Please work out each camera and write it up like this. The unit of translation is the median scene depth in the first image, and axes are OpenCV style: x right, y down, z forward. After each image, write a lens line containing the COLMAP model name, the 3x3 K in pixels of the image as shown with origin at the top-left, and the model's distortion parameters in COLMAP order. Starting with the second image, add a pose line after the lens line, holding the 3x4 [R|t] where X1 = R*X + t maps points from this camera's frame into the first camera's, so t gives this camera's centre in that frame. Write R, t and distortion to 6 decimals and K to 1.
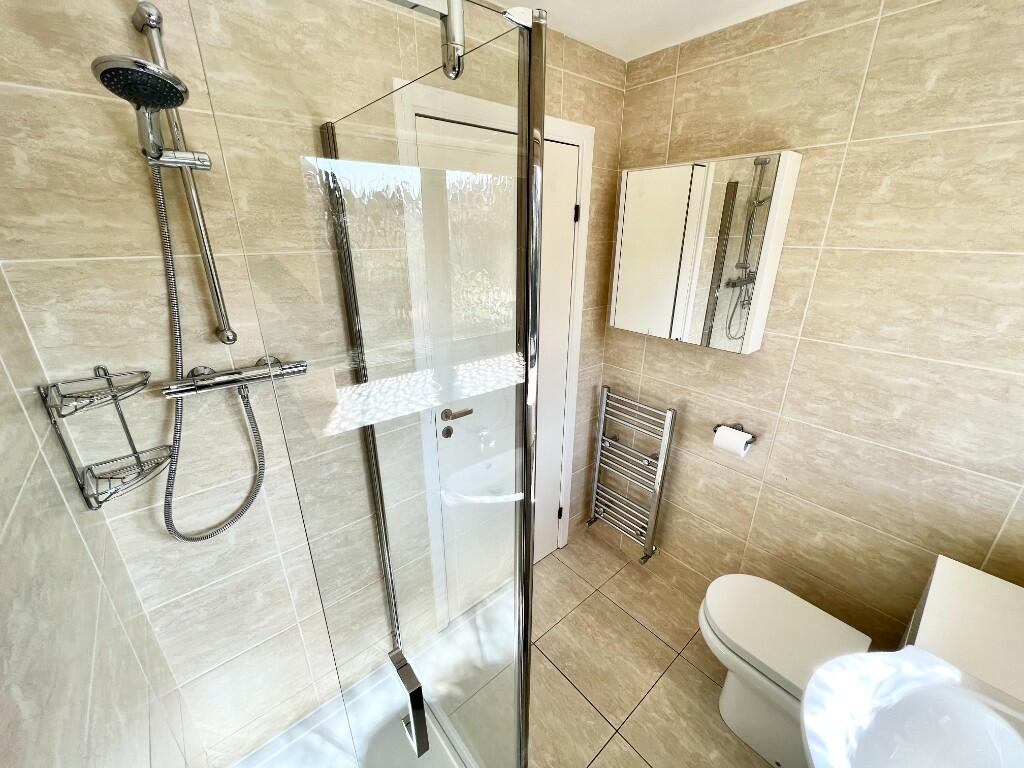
lens RADIAL K [[410.1, 0, 512.0], [0, 410.1, 384.0], [0, 0, 1]] dist [0.000526, 0.000104]
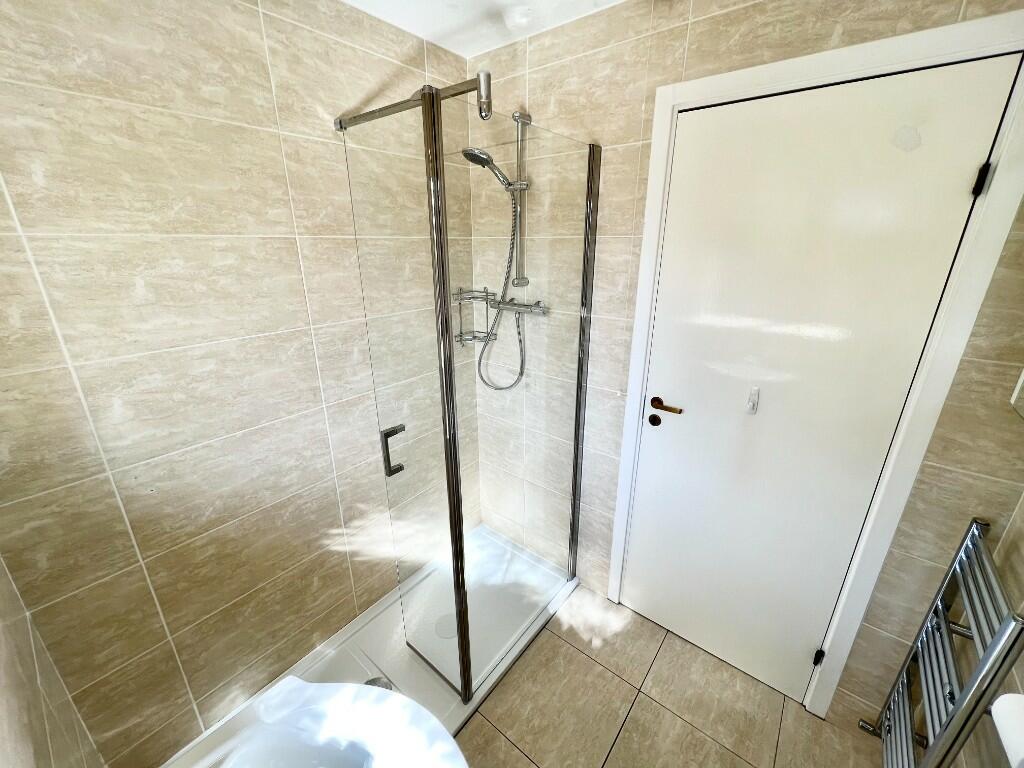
lens RADIAL K [[410.1, 0, 512.0], [0, 410.1, 384.0], [0, 0, 1]] dist [0.000526, 0.000104]
pose [[0.191090, 0.320947, -0.927619, 0.893996], [-0.348235, 0.905728, 0.241637, -0.112212], [0.917724, 0.276855, 0.284841, 0.475793]]
